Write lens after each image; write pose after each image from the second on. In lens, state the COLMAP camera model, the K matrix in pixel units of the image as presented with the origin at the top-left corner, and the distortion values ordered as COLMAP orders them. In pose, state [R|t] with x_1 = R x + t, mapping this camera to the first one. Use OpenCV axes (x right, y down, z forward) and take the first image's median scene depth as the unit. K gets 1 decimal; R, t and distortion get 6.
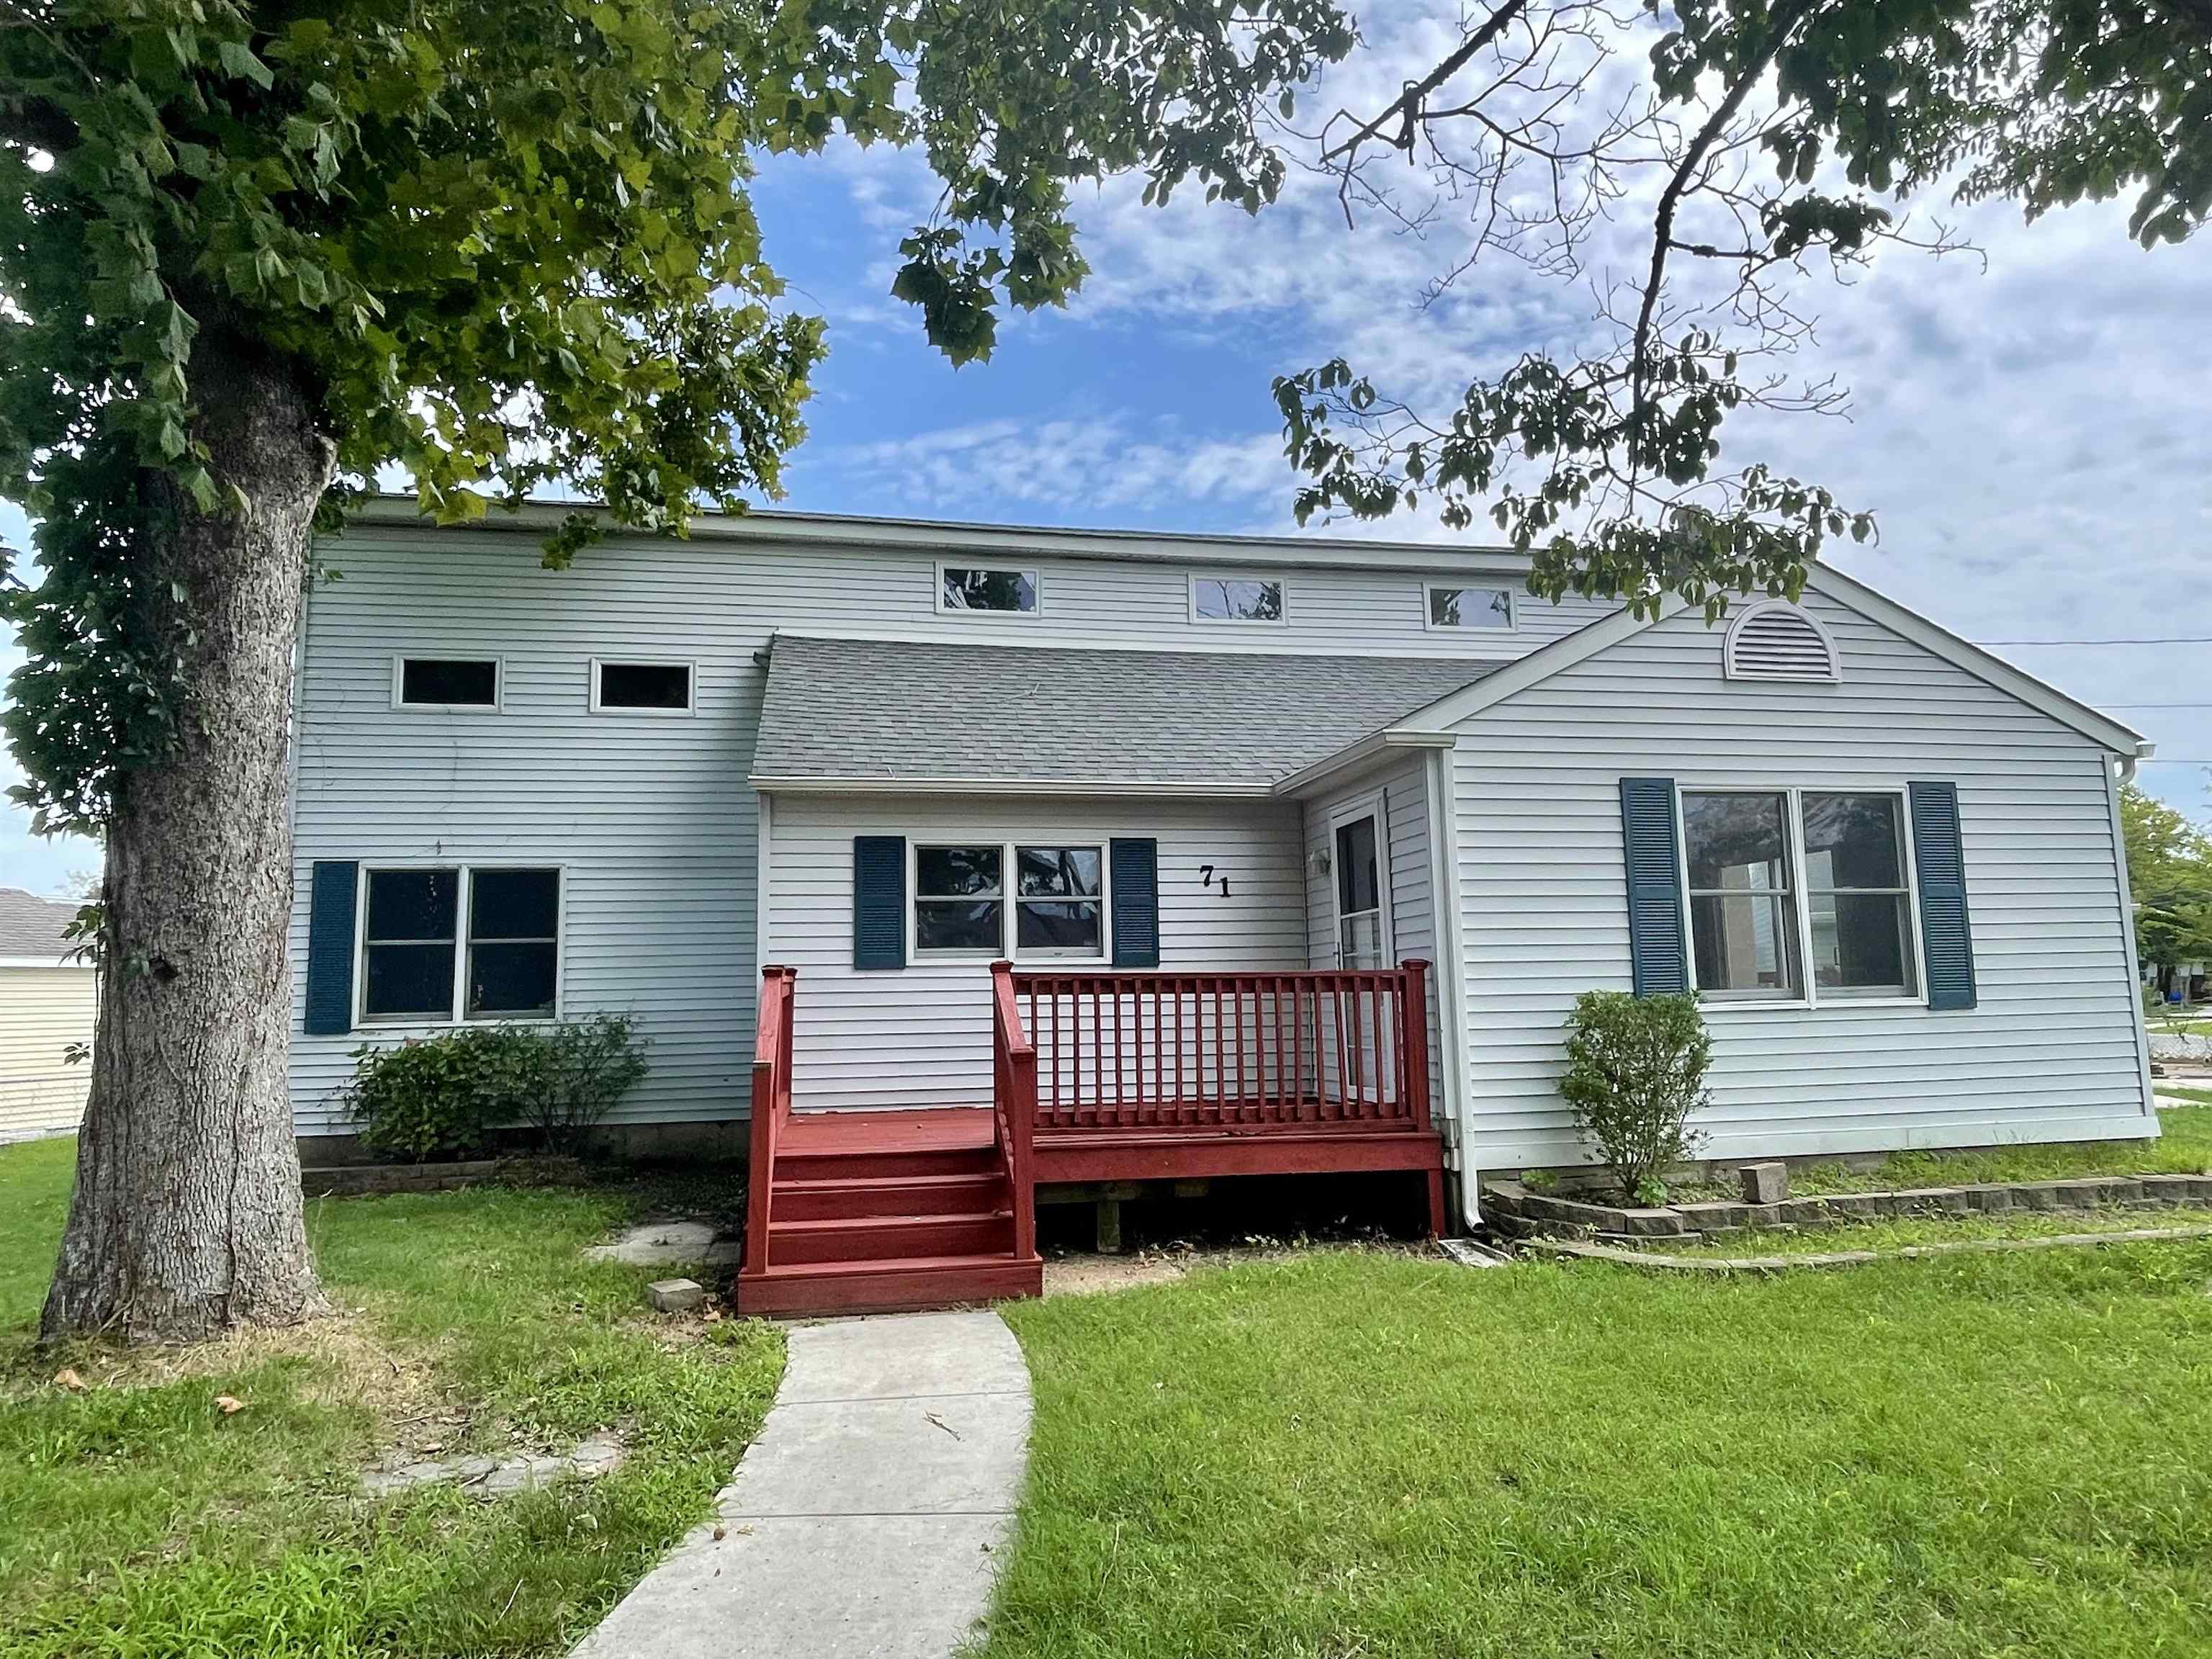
lens RADIAL K [[1424.0, 0, 1106.0], [0, 1424.0, 829.5], [0, 0, 1]] dist [0.033838, -0.000802]
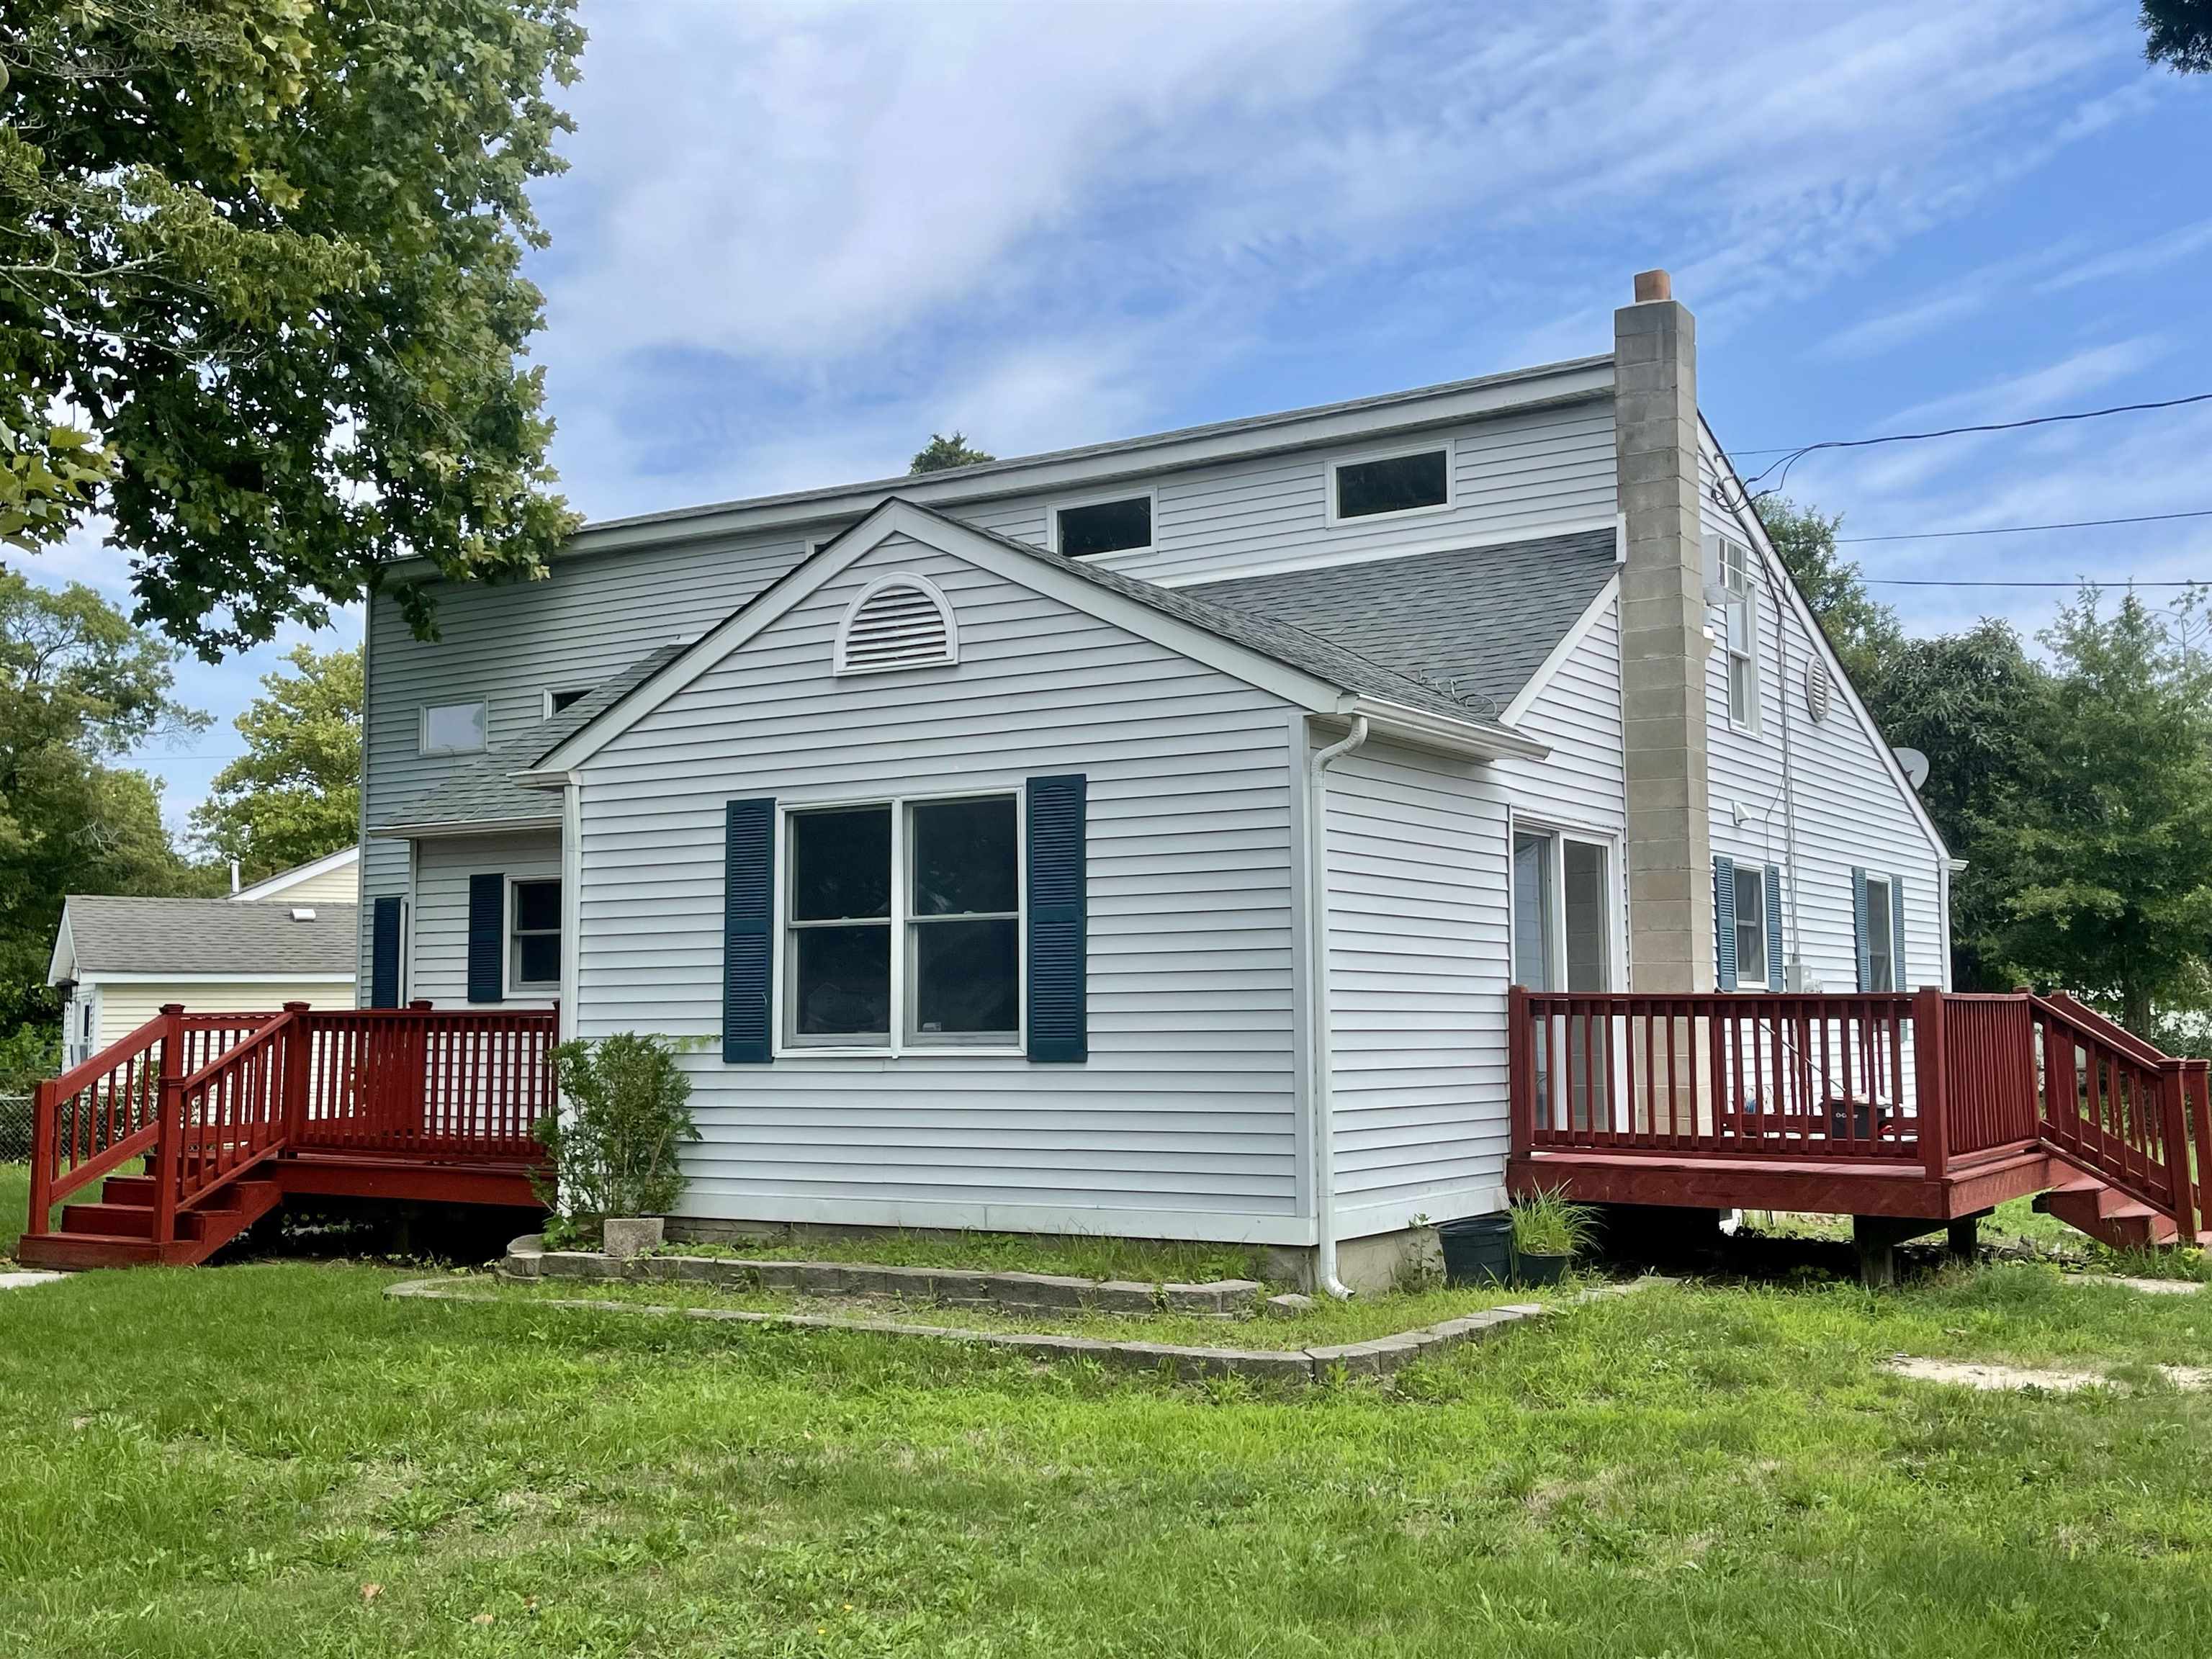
lens RADIAL K [[2307.8, 0, 1106.0], [0, 2307.8, 829.5], [0, 0, 1]] dist [0.009470, 0.001768]
pose [[0.728197, -0.044973, -0.683890, 1.483014], [0.076497, 0.996943, 0.015893, -0.022290], [0.681085, -0.063888, 0.729412, 0.091719]]
